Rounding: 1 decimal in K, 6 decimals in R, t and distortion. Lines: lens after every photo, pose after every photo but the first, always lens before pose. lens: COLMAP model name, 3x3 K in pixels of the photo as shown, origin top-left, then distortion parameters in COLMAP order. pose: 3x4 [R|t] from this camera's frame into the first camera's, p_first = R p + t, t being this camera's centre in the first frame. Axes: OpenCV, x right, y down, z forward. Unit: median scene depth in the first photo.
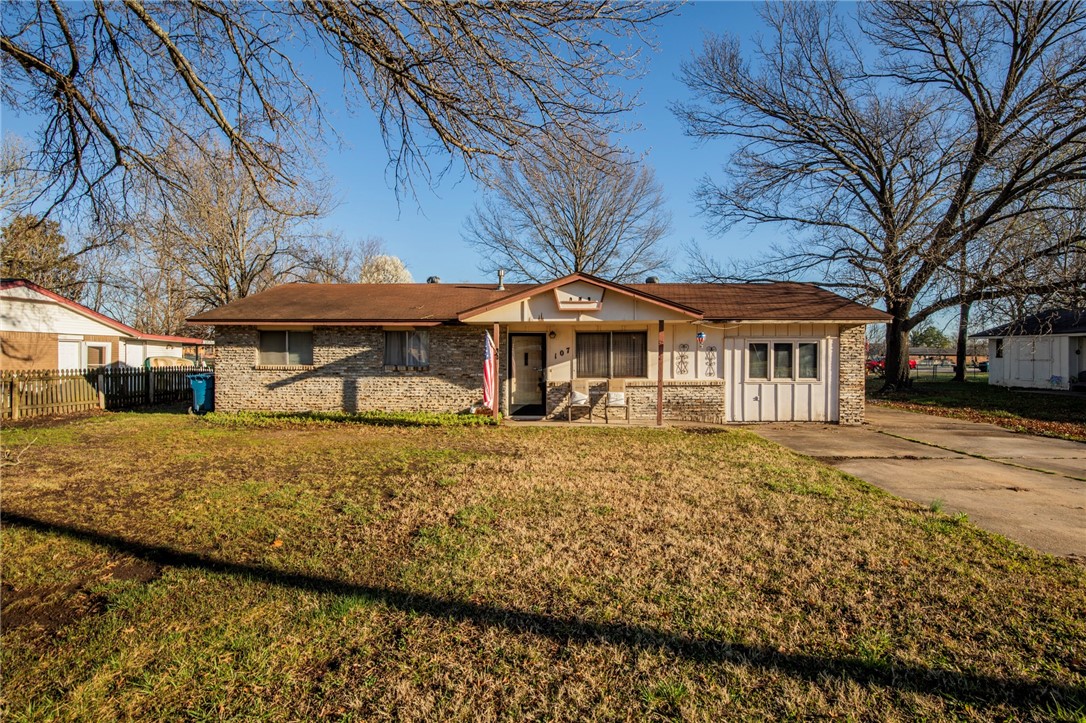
lens RADIAL K [[505.6, 0, 551.9], [0, 505.6, 362.8], [0, 0, 1]] dist [-0.029783, 0.001922]
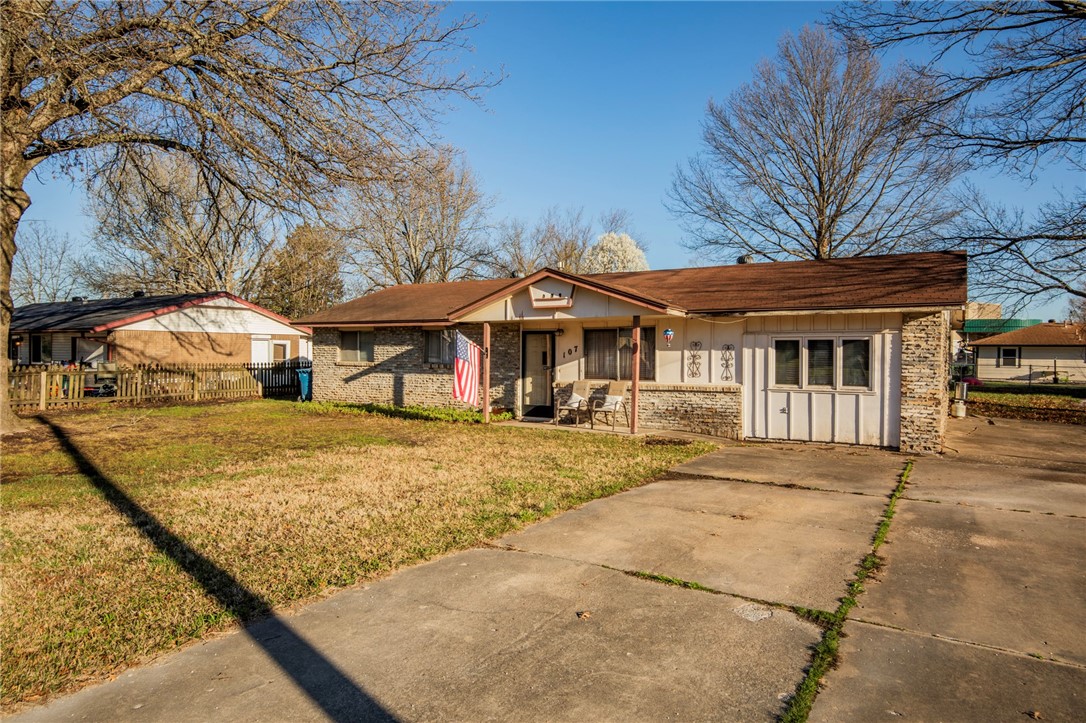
lens RADIAL K [[656.6, 0, 550.9], [0, 656.6, 355.9], [0, 0, 1]] dist [-0.010548, -0.001127]
pose [[0.871160, 0.005997, -0.490963, 0.582496], [-0.008241, 0.999963, -0.002409, -0.008653], [0.490931, 0.006144, 0.871177, -0.070462]]
